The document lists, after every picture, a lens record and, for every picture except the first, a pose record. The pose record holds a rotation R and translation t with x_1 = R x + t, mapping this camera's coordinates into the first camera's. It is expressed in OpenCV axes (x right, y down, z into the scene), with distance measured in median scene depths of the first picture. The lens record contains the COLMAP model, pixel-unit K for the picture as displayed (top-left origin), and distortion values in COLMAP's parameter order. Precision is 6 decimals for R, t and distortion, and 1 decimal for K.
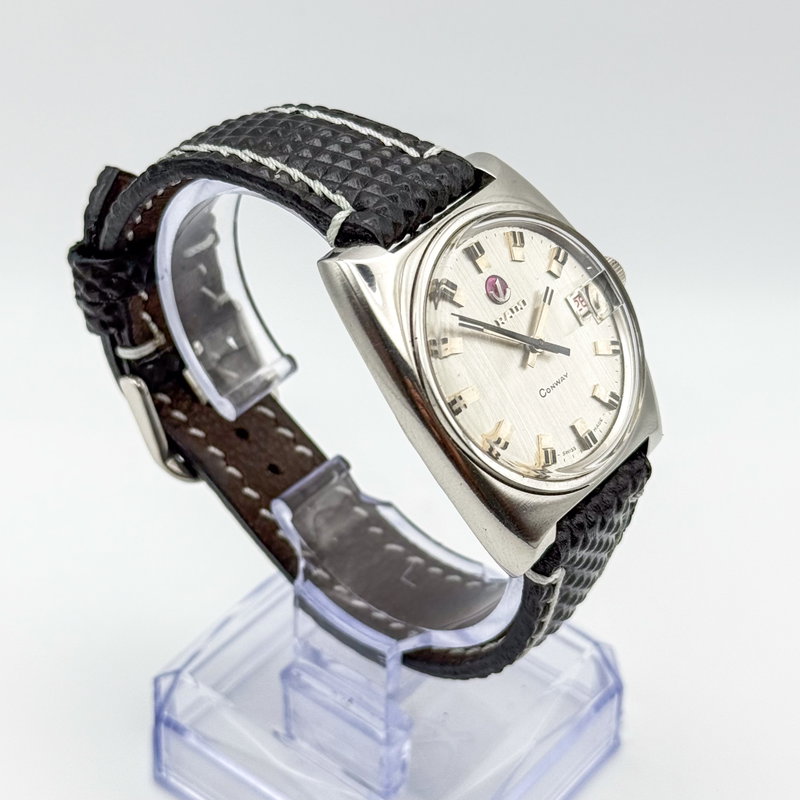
lens RADIAL K [[2093.9, 0, 397.7], [0, 2093.9, 400.9], [0, 0, 1]] dist [0.191737, 0.000000]
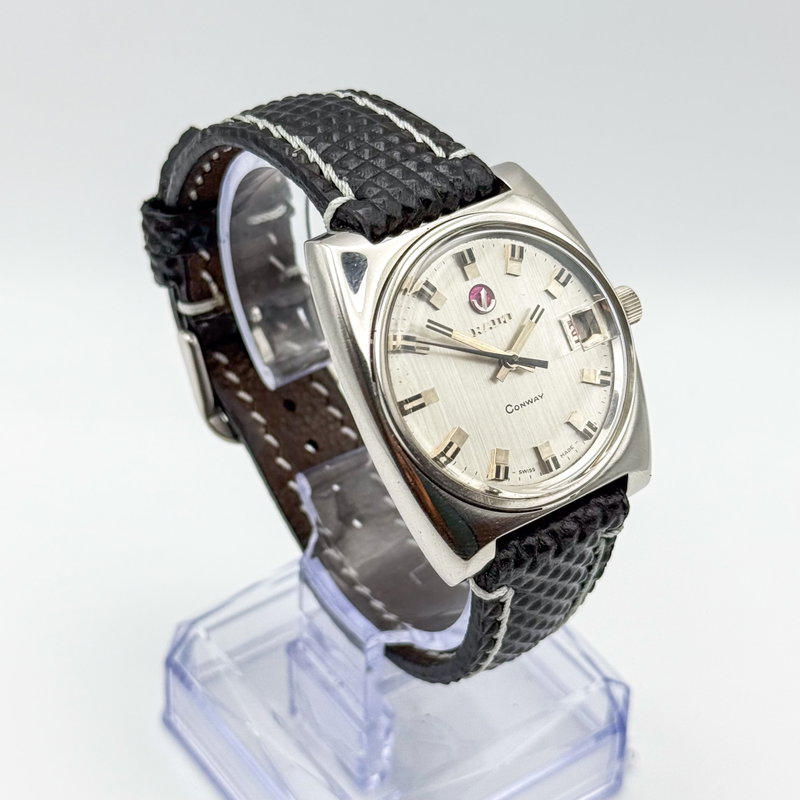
lens RADIAL K [[2093.9, 0, 400.7], [0, 2093.9, 399.1], [0, 0, 1]] dist [0.191737, 0.000000]
pose [[0.959928, 0.170401, -0.222491, 0.225677], [-0.170814, 0.985147, 0.017534, -0.015997], [0.222174, 0.021173, 0.974777, 0.019957]]
